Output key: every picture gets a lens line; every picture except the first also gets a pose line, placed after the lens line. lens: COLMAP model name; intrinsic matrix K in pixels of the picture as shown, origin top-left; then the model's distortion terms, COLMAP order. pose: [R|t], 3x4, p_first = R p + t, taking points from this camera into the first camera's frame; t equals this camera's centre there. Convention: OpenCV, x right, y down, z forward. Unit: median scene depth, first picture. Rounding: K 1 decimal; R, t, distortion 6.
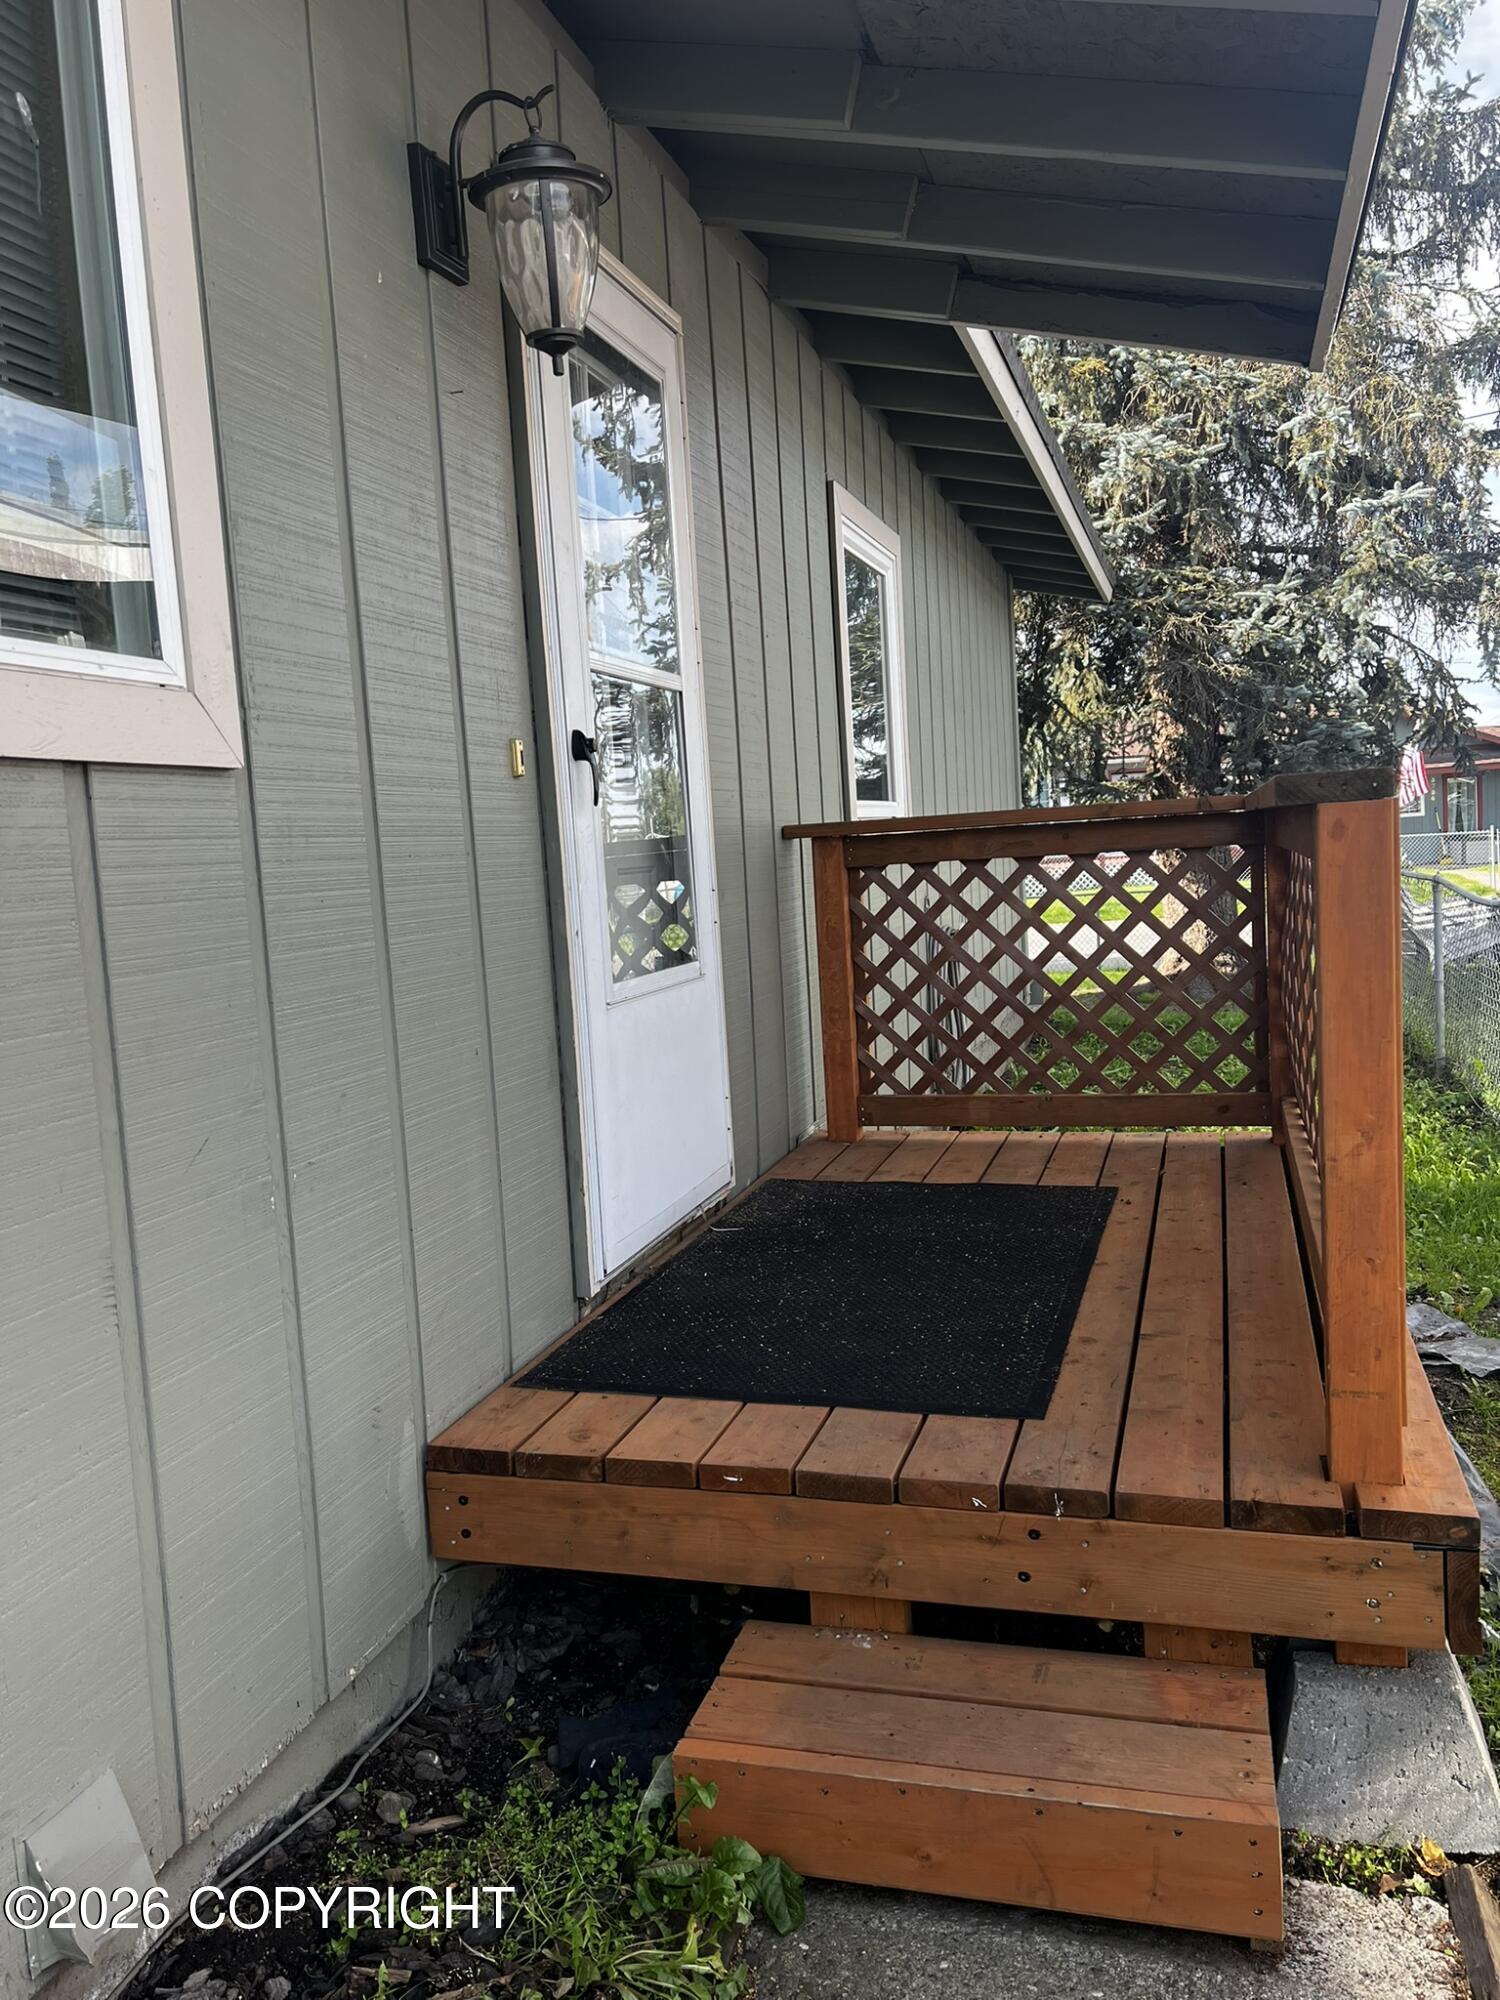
lens RADIAL K [[1510.2, 0, 750.0], [0, 1510.2, 1000.0], [0, 0, 1]] dist [0.023808, -0.007170]
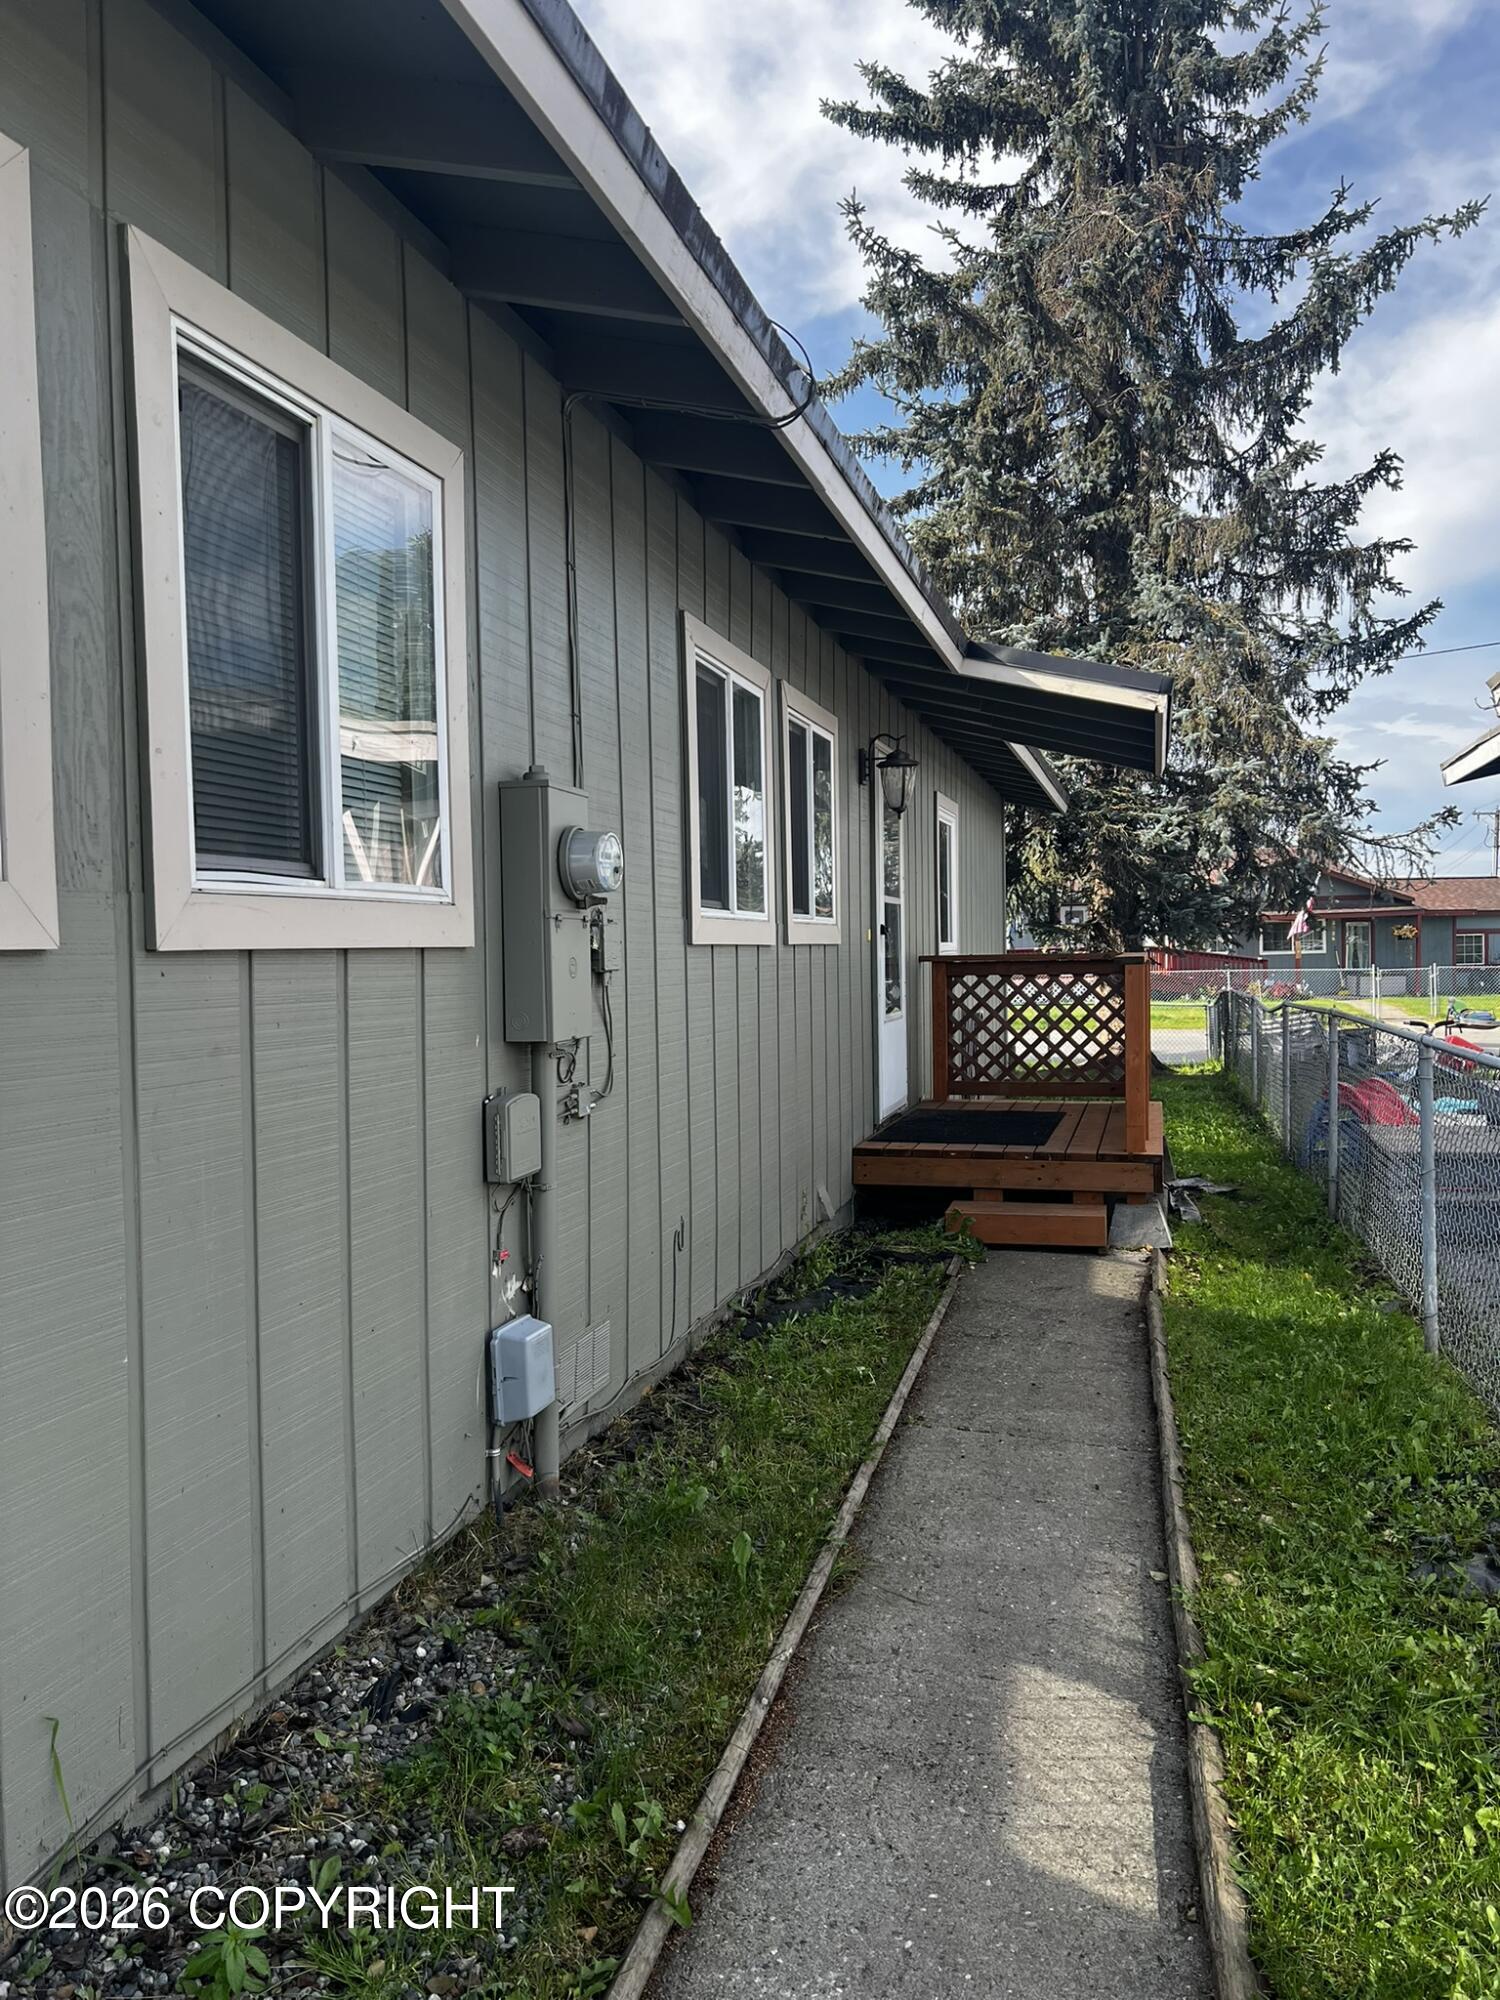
lens RADIAL K [[1483.5, 0, 750.0], [0, 1483.5, 1000.0], [0, 0, 1]] dist [0.111065, -0.157909]
pose [[0.998559, 0.042963, 0.032148, -0.134501], [-0.040651, 0.996758, -0.069428, 0.050780], [-0.035027, 0.068021, 0.997069, -0.533139]]
